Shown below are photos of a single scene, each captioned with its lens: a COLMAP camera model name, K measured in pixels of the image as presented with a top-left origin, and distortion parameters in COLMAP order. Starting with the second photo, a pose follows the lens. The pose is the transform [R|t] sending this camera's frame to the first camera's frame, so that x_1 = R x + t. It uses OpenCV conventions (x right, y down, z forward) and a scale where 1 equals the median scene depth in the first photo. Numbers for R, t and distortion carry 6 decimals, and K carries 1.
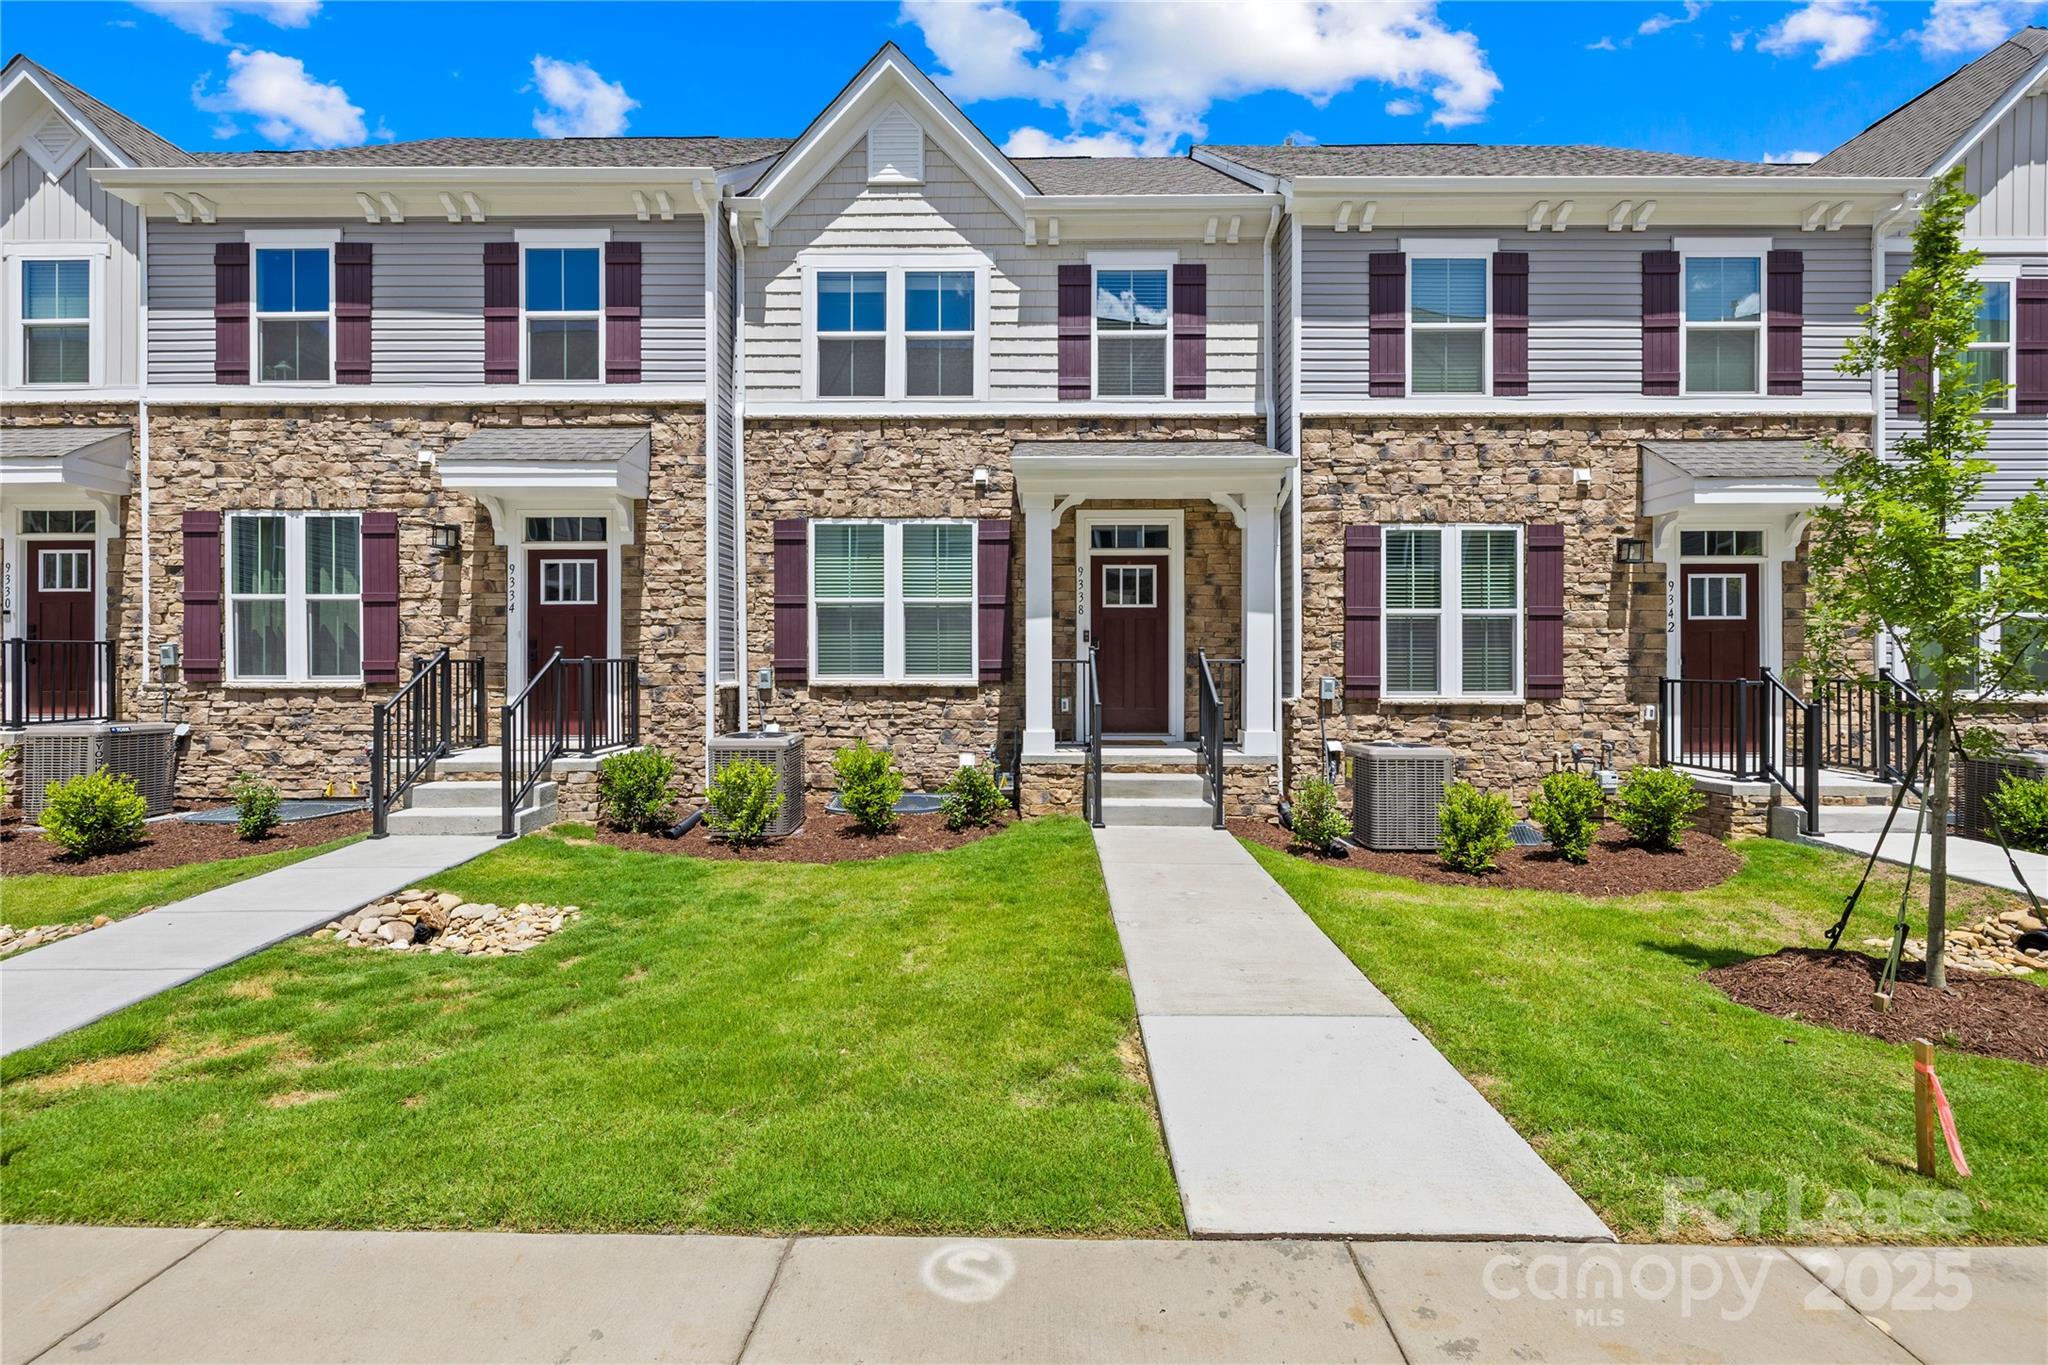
lens RADIAL K [[861.0, 0, 1023.4], [0, 861.0, 671.4], [0, 0, 1]] dist [-0.000422, 0.000123]
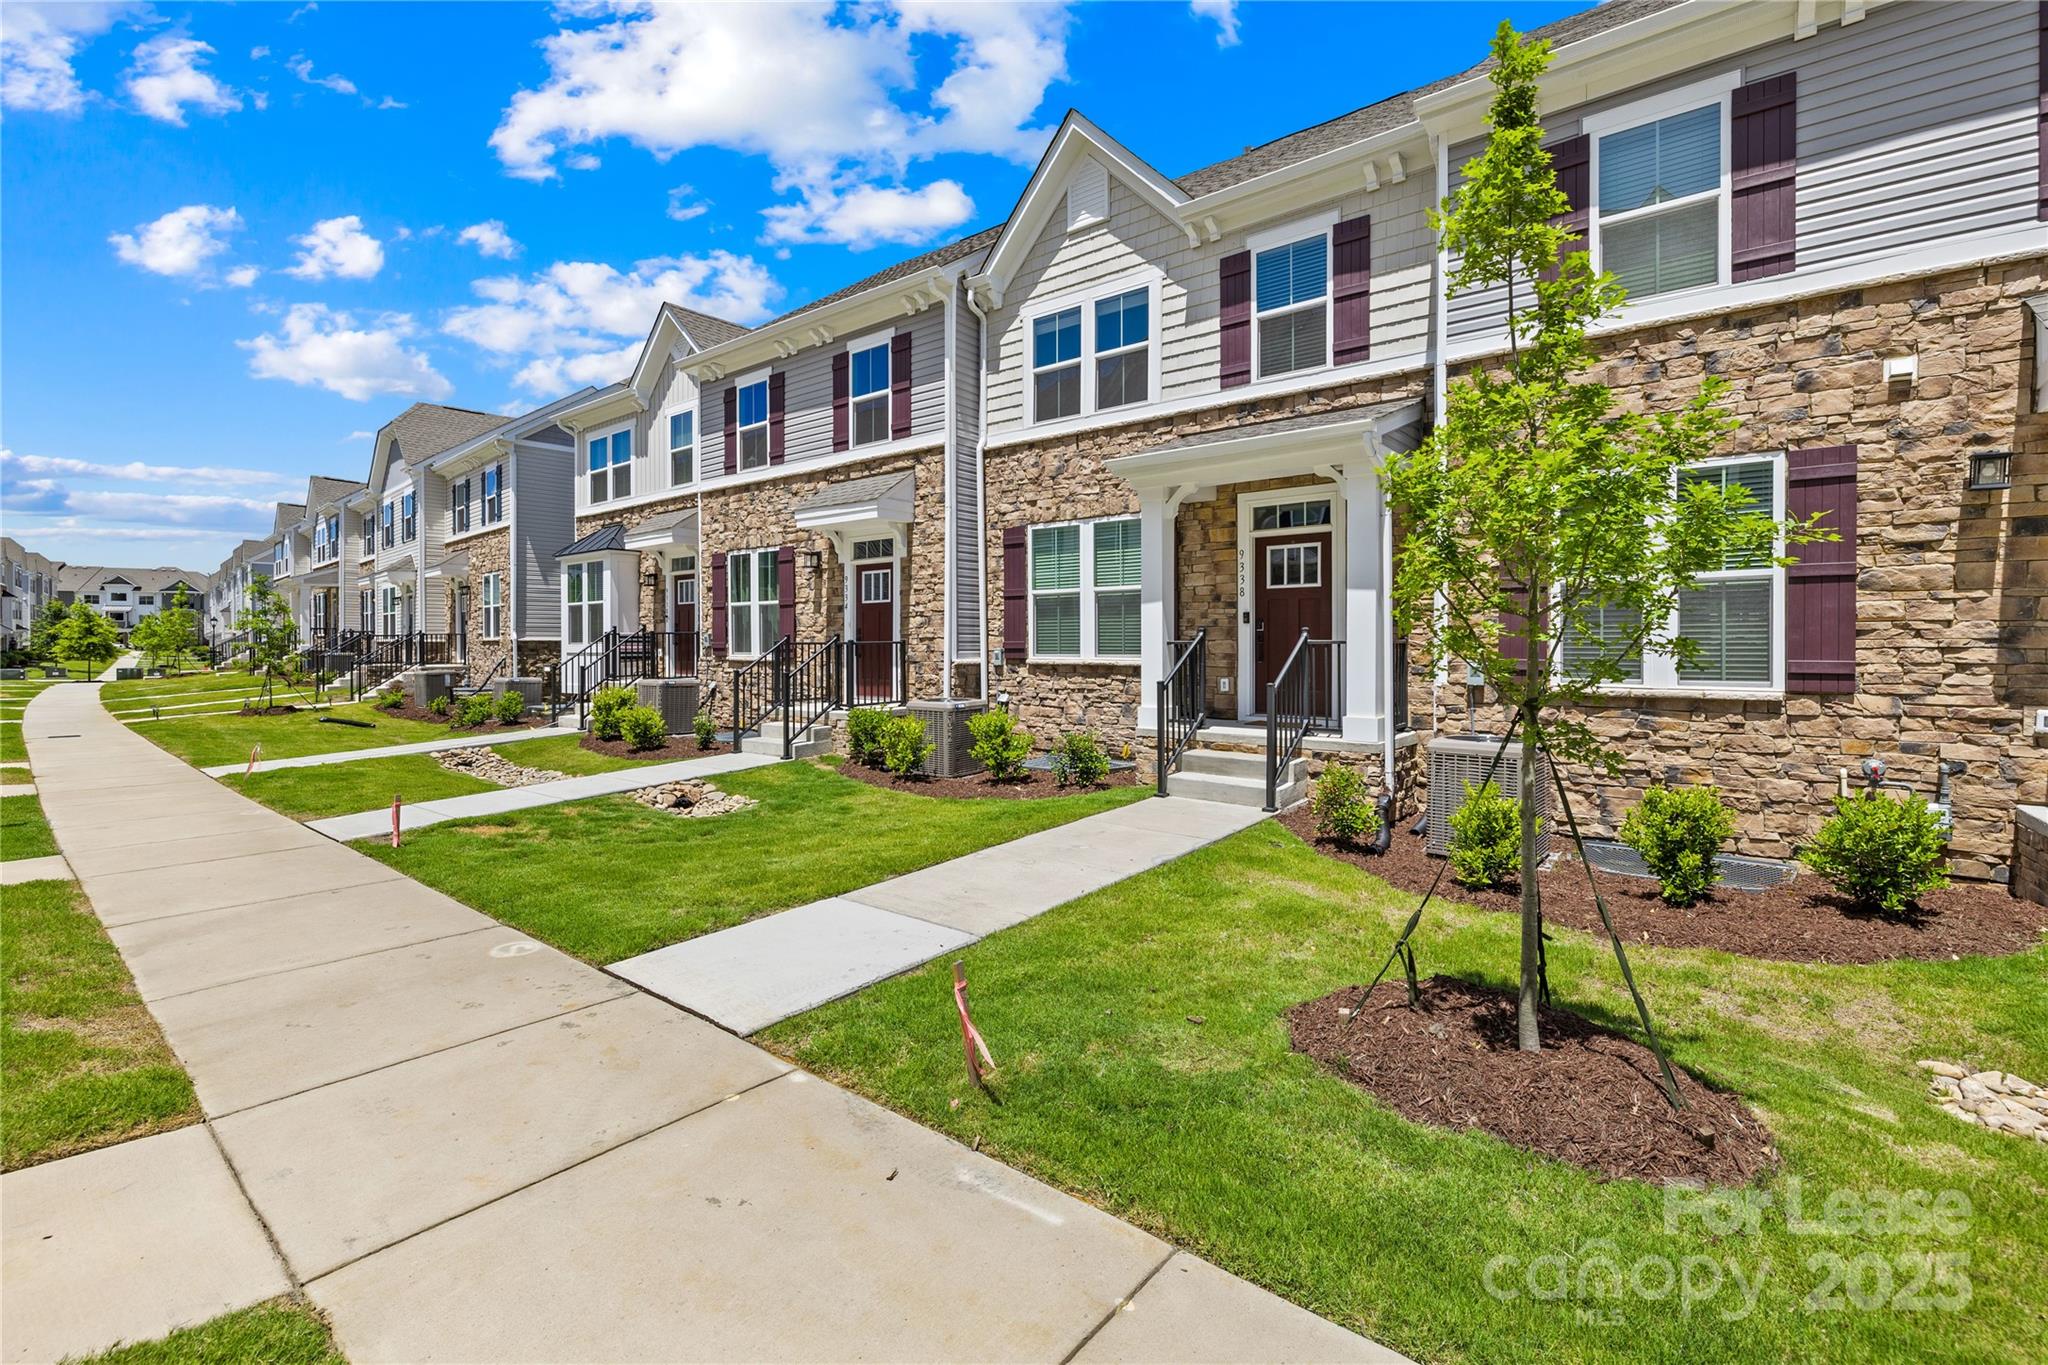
lens RADIAL K [[867.8, 0, 1030.2], [0, 867.8, 660.6], [0, 0, 1]] dist [0.001298, -0.000336]
pose [[0.793580, 0.009940, -0.608385, 0.522159], [-0.005859, 0.999945, 0.008695, 0.002304], [0.608438, -0.003336, 0.793594, 0.035087]]
